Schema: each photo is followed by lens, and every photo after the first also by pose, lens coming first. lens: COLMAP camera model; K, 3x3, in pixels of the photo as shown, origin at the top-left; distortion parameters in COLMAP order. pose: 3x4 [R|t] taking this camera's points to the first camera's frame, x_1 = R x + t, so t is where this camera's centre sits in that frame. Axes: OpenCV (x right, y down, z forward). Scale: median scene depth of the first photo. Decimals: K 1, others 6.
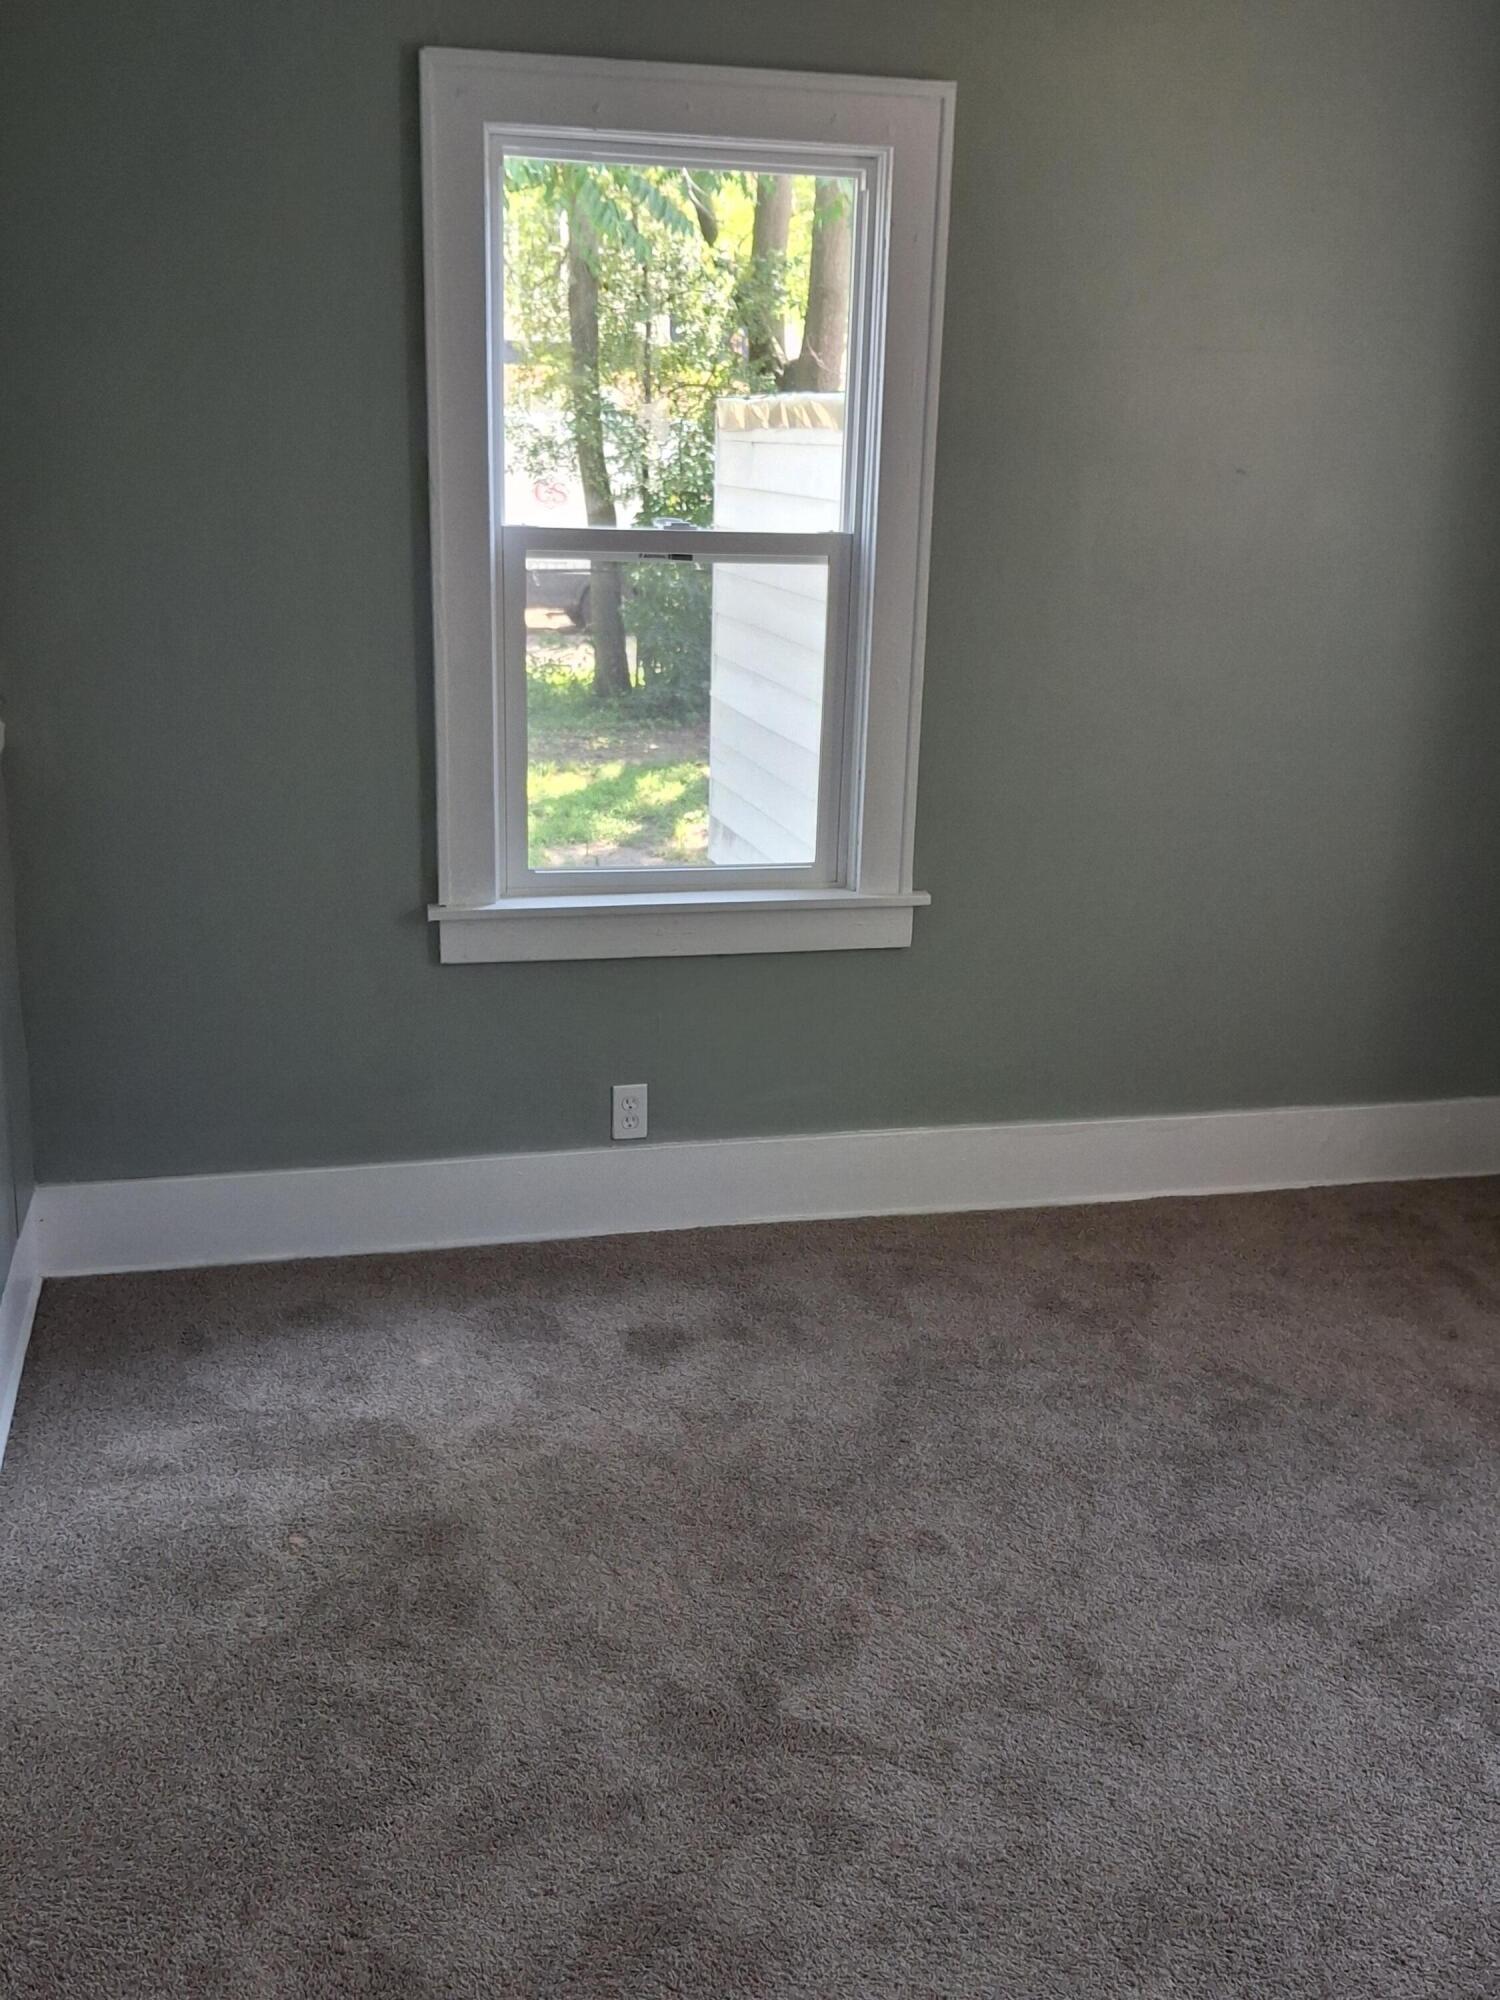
lens RADIAL K [[2062.5, 0, 750.0], [0, 2062.5, 1000.0], [0, 0, 1]] dist [0.015081, -0.007410]
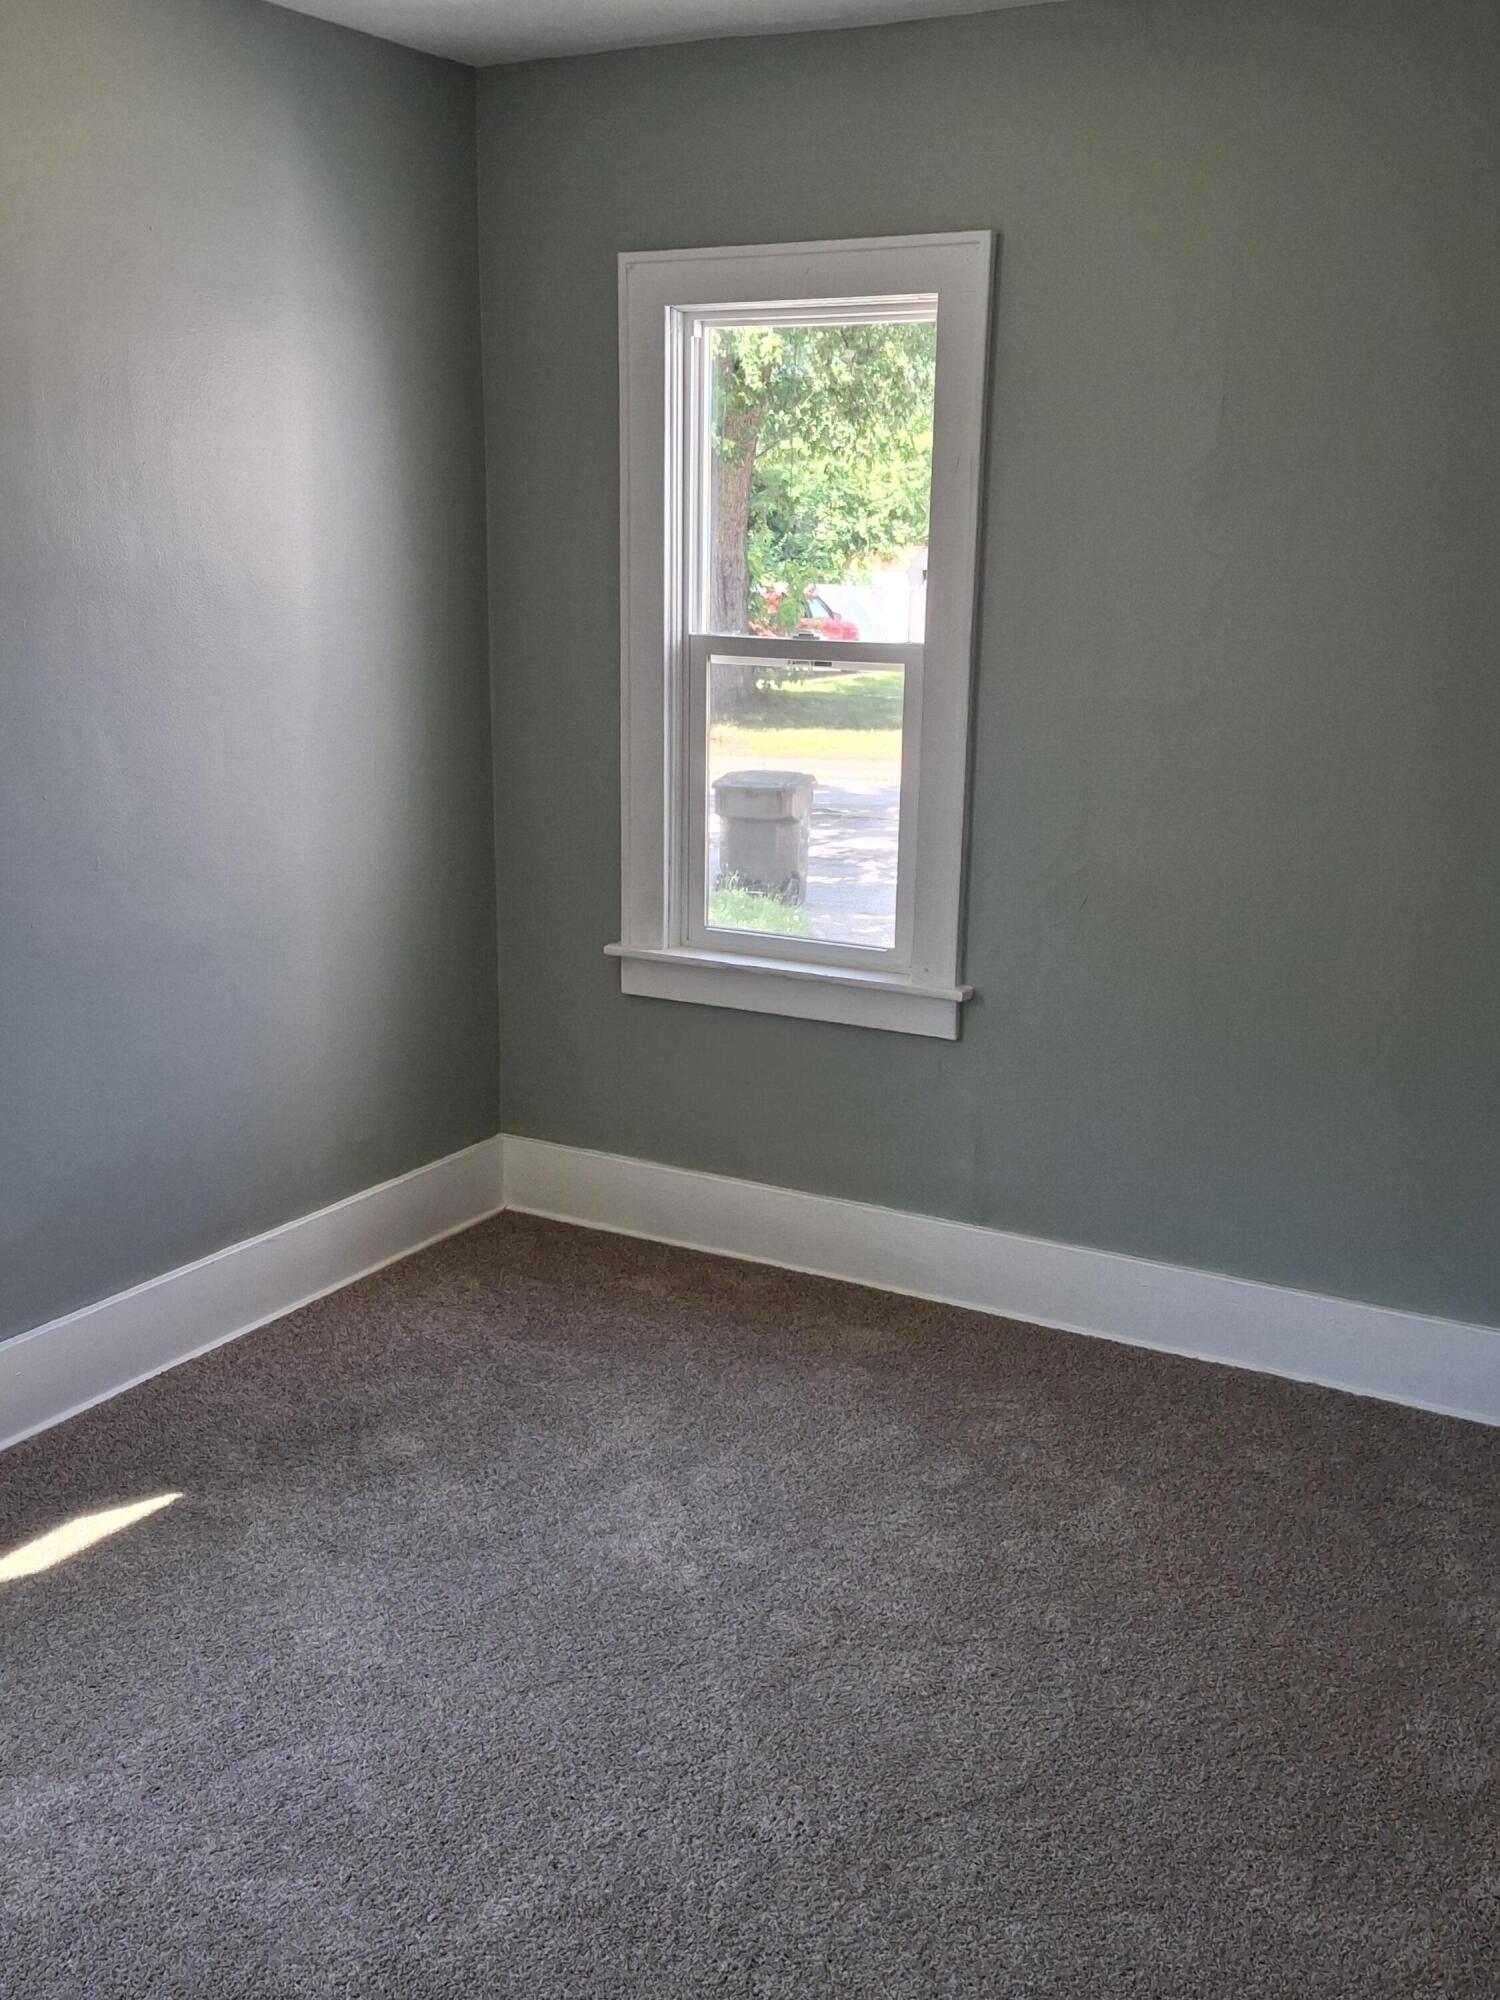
lens RADIAL K [[2062.5, 0, 750.0], [0, 2062.5, 1000.0], [0, 0, 1]] dist [0.015081, -0.007410]
pose [[0.723242, 0.131570, -0.677945, 0.713867], [-0.185132, 0.982690, -0.006789, -0.020125], [0.665317, 0.130420, 0.735081, 0.172680]]
